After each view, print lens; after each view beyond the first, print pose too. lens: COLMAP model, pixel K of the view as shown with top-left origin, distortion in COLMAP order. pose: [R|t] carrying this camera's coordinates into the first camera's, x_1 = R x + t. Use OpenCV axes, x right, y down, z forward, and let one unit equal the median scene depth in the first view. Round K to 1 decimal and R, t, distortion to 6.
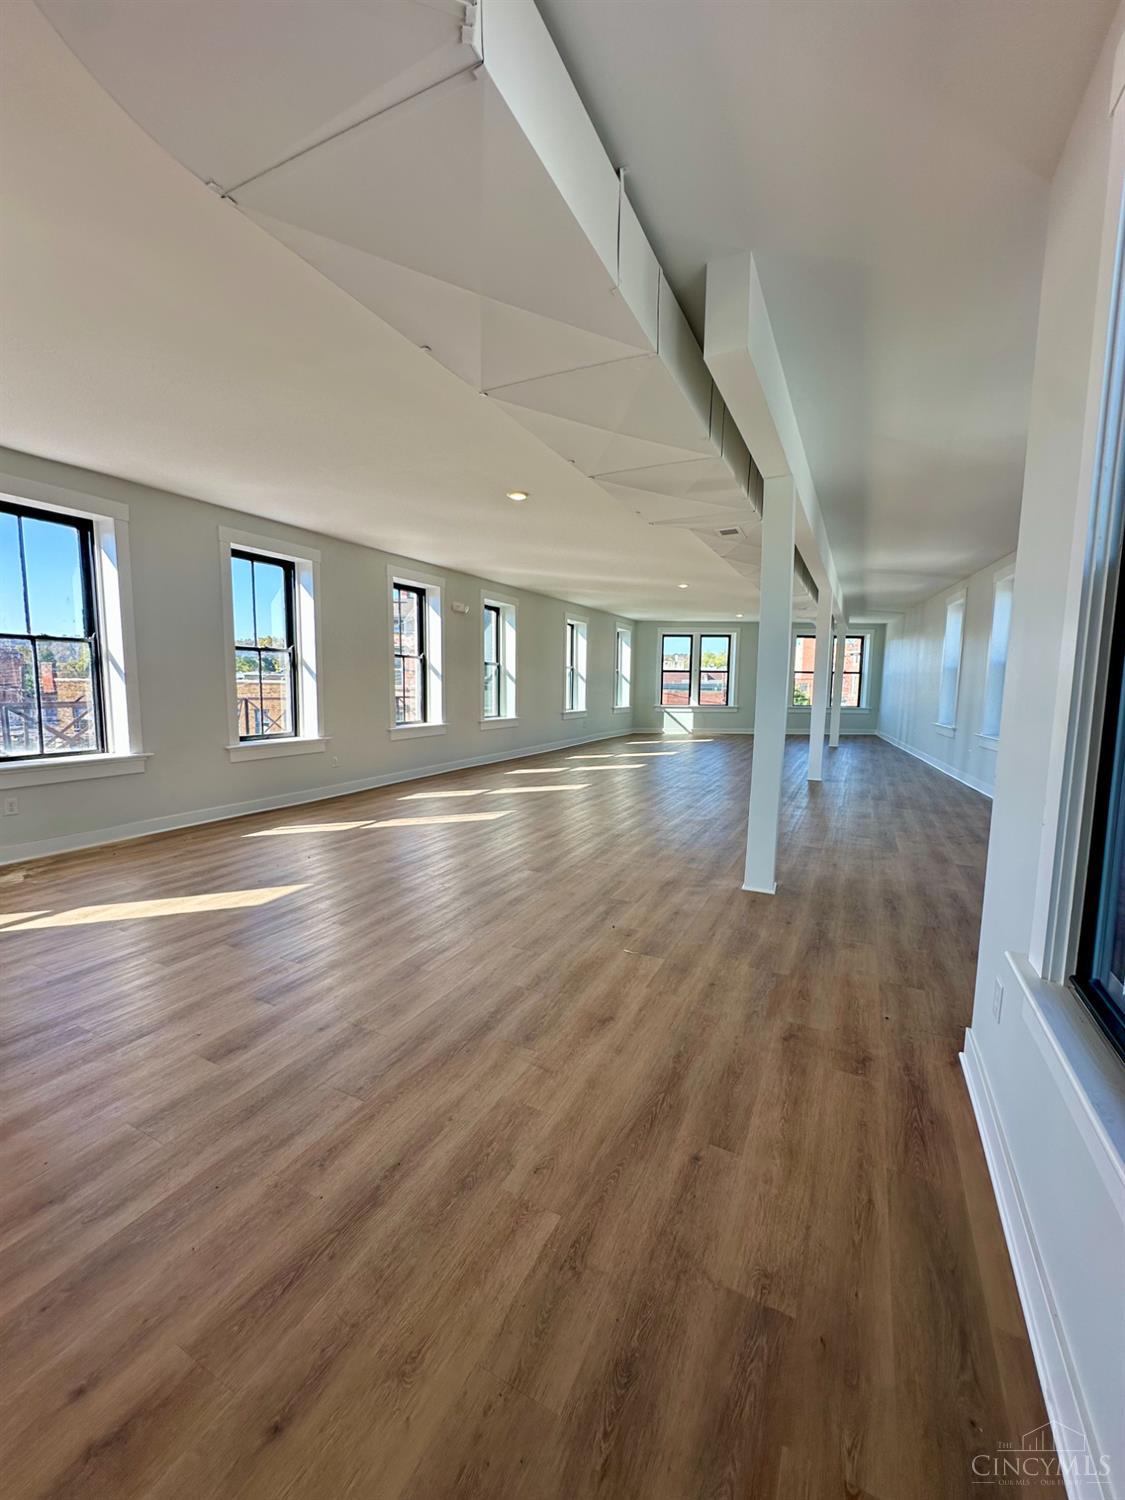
lens RADIAL K [[598.7, 0, 563.7], [0, 598.7, 750.7], [0, 0, 1]] dist [-0.005670, 0.000227]
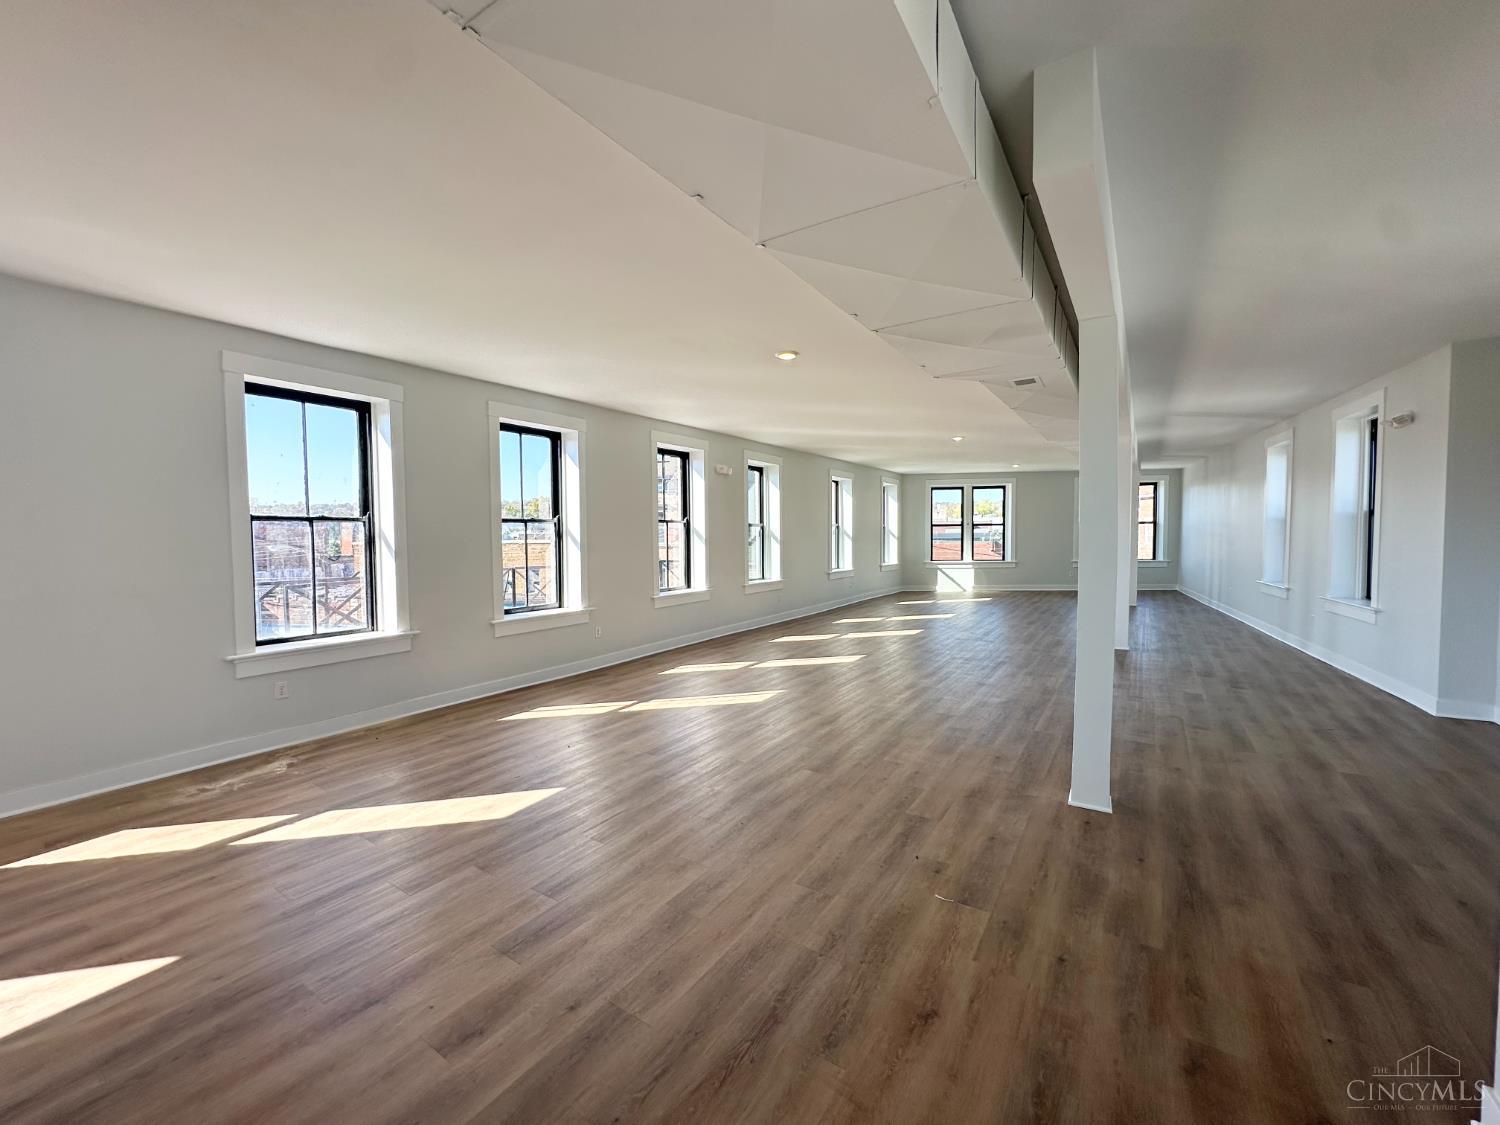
lens RADIAL K [[598.7, 0, 750.0], [0, 598.7, 562.5], [0, 0, 1]] dist [-0.005670, 0.000227]
pose [[0.992538, -0.015310, -0.120969, -0.028916], [0.007123, 0.997672, -0.067818, -0.042277], [0.121726, 0.066450, 0.990337, 0.091884]]
